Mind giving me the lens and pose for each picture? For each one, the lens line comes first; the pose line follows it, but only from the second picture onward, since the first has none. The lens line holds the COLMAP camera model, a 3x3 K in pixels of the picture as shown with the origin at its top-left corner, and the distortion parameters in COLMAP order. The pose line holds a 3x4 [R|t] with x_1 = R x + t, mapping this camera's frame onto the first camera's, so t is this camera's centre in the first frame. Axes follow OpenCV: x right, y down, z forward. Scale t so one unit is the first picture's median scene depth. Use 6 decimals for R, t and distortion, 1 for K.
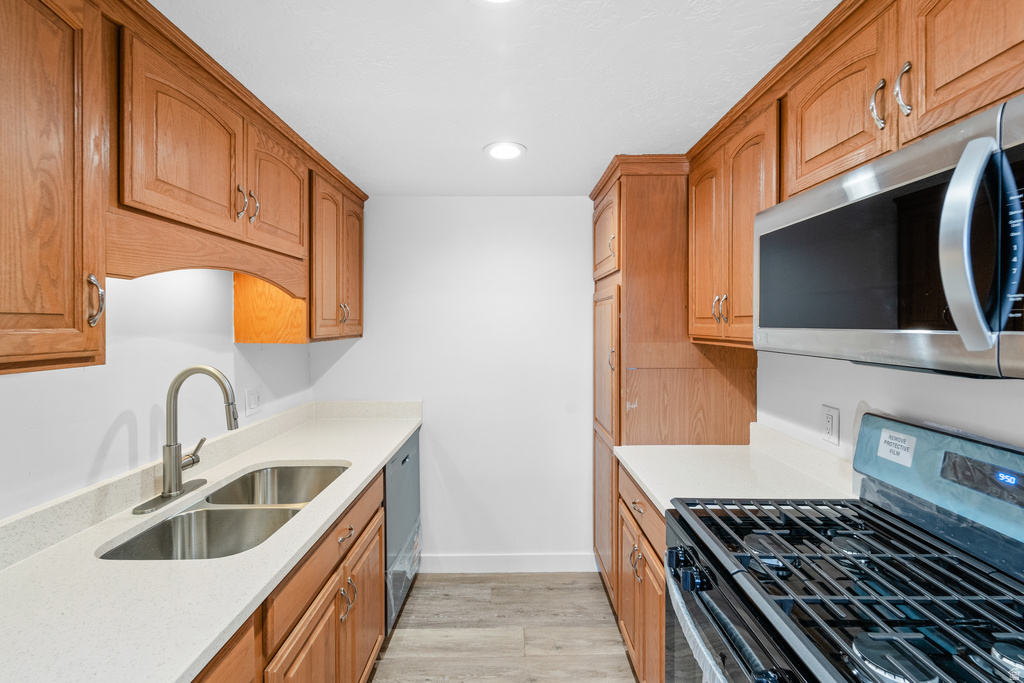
lens RADIAL K [[431.7, 0, 517.5], [0, 431.7, 327.3], [0, 0, 1]] dist [0.006750, -0.004631]
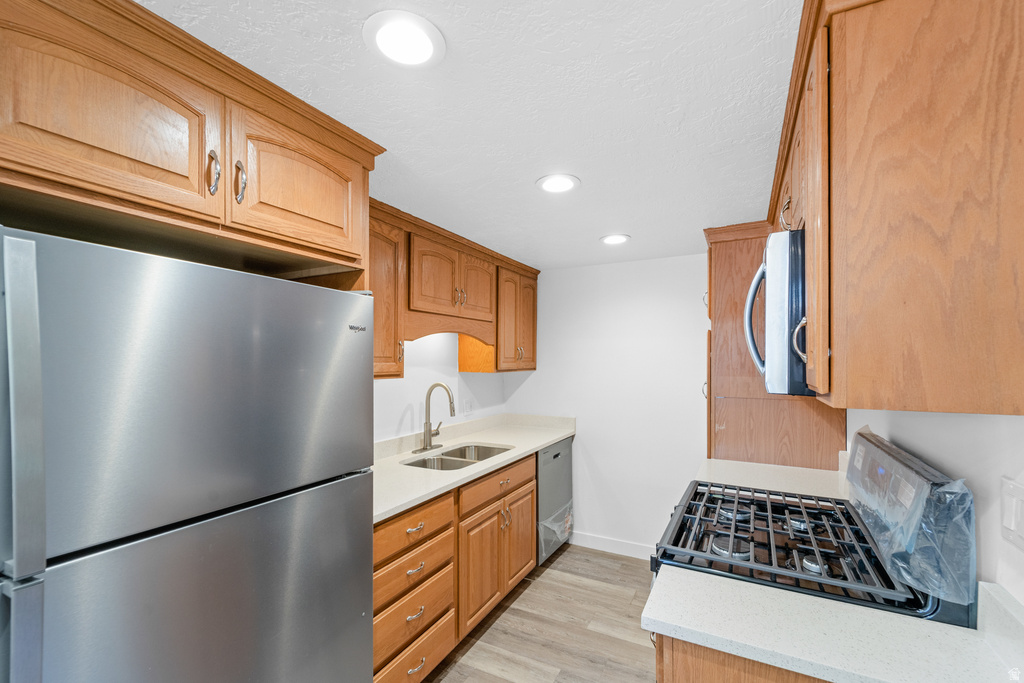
lens RADIAL K [[431.7, 0, 513.8], [0, 431.7, 357.6], [0, 0, 1]] dist [0.006750, -0.004631]
pose [[0.879941, -0.000650, -0.475082, 0.363126], [-0.006224, 0.999897, -0.012896, 0.000476], [0.475042, 0.014305, 0.879847, -0.412471]]
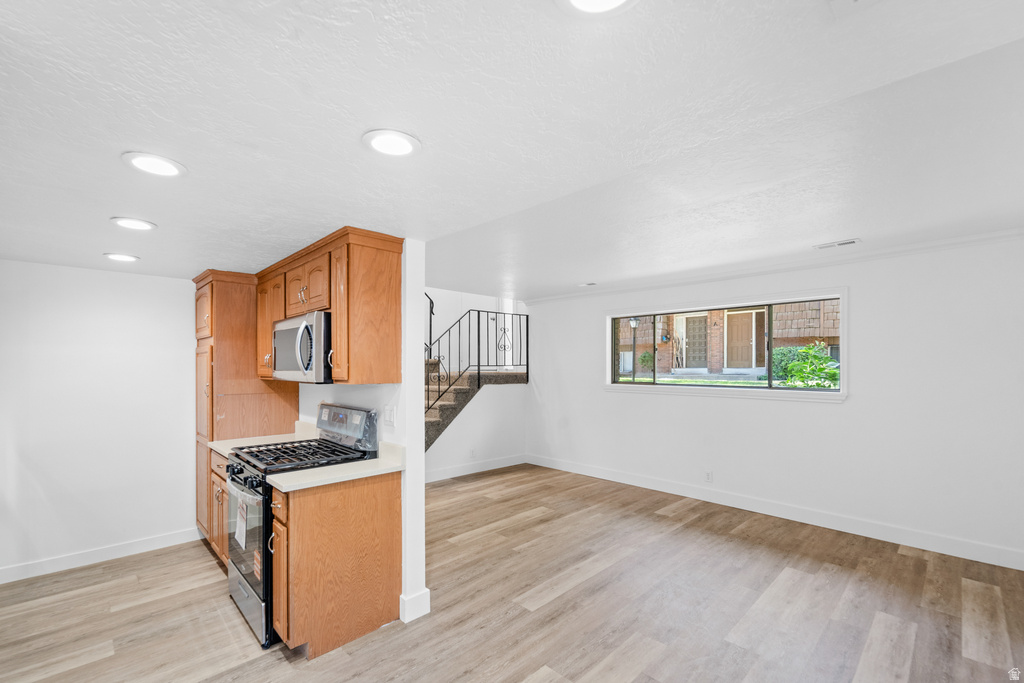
lens RADIAL K [[431.7, 0, 508.1], [0, 431.7, 371.3], [0, 0, 1]] dist [0.006750, -0.004631]
pose [[0.720072, -0.003935, 0.693889, -0.109742], [0.005375, 0.999986, 0.000093, 0.008471], [-0.693879, 0.003662, 0.720082, -1.094014]]
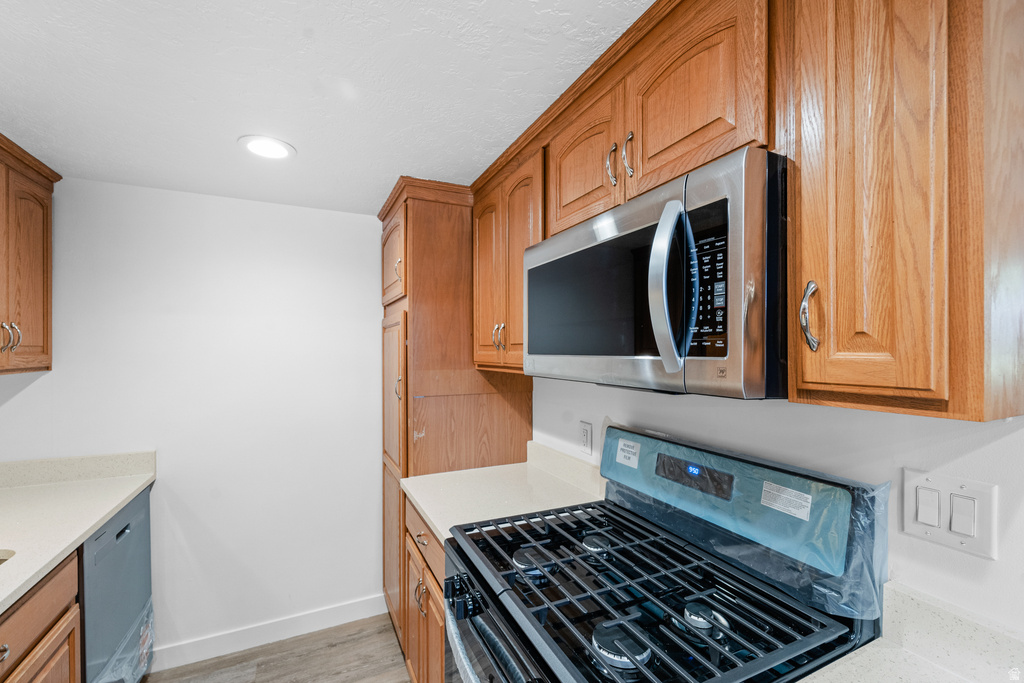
lens RADIAL K [[431.7, 0, 513.9], [0, 431.7, 354.2], [0, 0, 1]] dist [0.006750, -0.004631]
pose [[0.904798, -0.003674, 0.425824, 0.046896], [0.004611, 0.999989, -0.001170, 0.000564], [-0.425815, 0.003022, 0.904805, 0.027381]]
